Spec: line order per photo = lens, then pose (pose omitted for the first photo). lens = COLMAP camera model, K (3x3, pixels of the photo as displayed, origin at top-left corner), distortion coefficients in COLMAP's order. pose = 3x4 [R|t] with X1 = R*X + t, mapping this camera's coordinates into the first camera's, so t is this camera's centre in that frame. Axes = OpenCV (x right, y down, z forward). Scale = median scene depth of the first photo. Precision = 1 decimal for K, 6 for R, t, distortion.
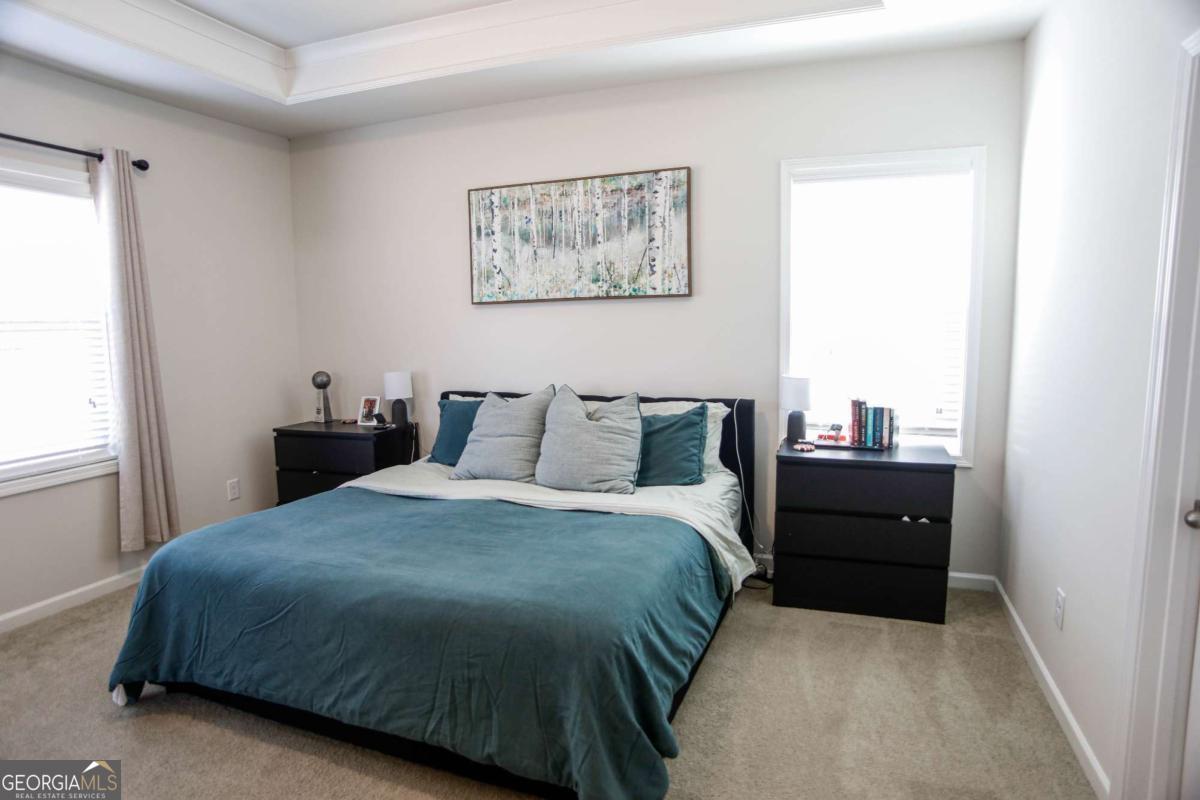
lens RADIAL K [[676.5, 0, 601.1], [0, 676.5, 403.2], [0, 0, 1]] dist [-0.114110, 0.064654]
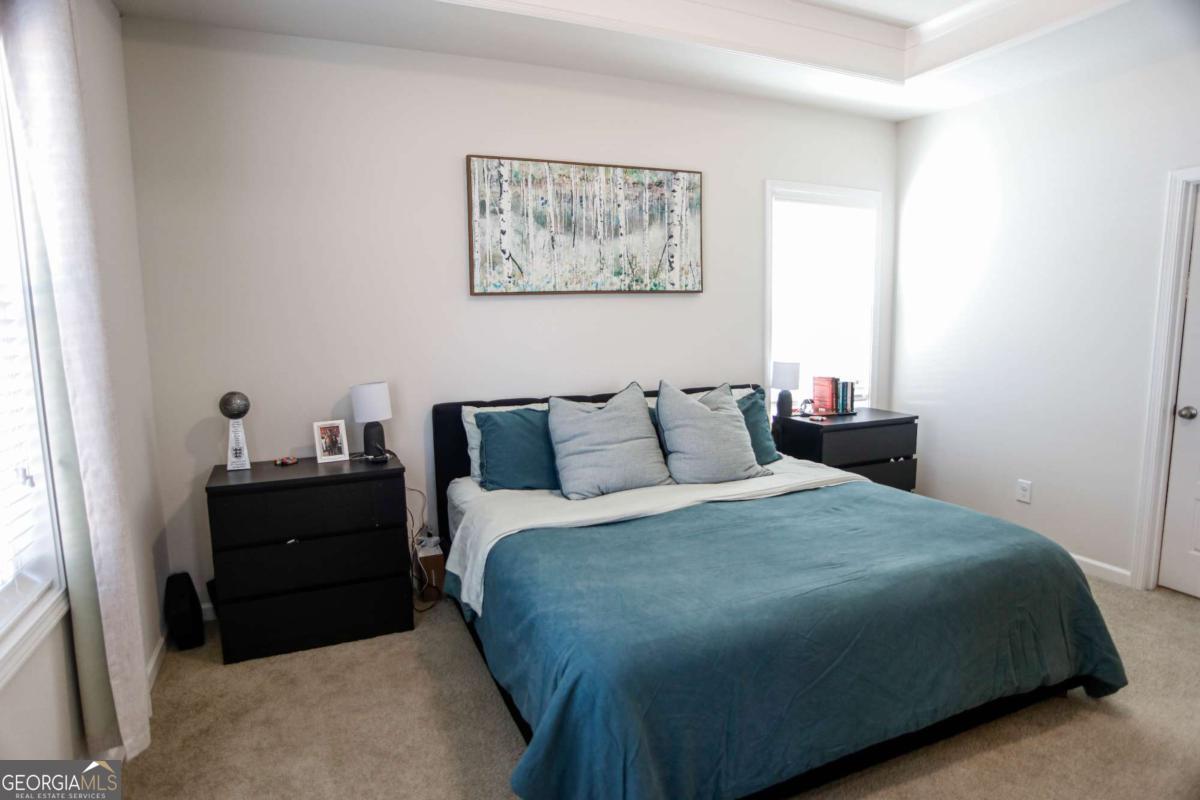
lens RADIAL K [[676.5, 0, 601.1], [0, 676.5, 403.2], [0, 0, 1]] dist [-0.114110, 0.064654]
pose [[0.718863, -0.082964, 0.690184, -0.712021], [0.088560, 0.995693, 0.027447, -0.026156], [-0.689488, 0.041392, 0.723113, 0.330301]]
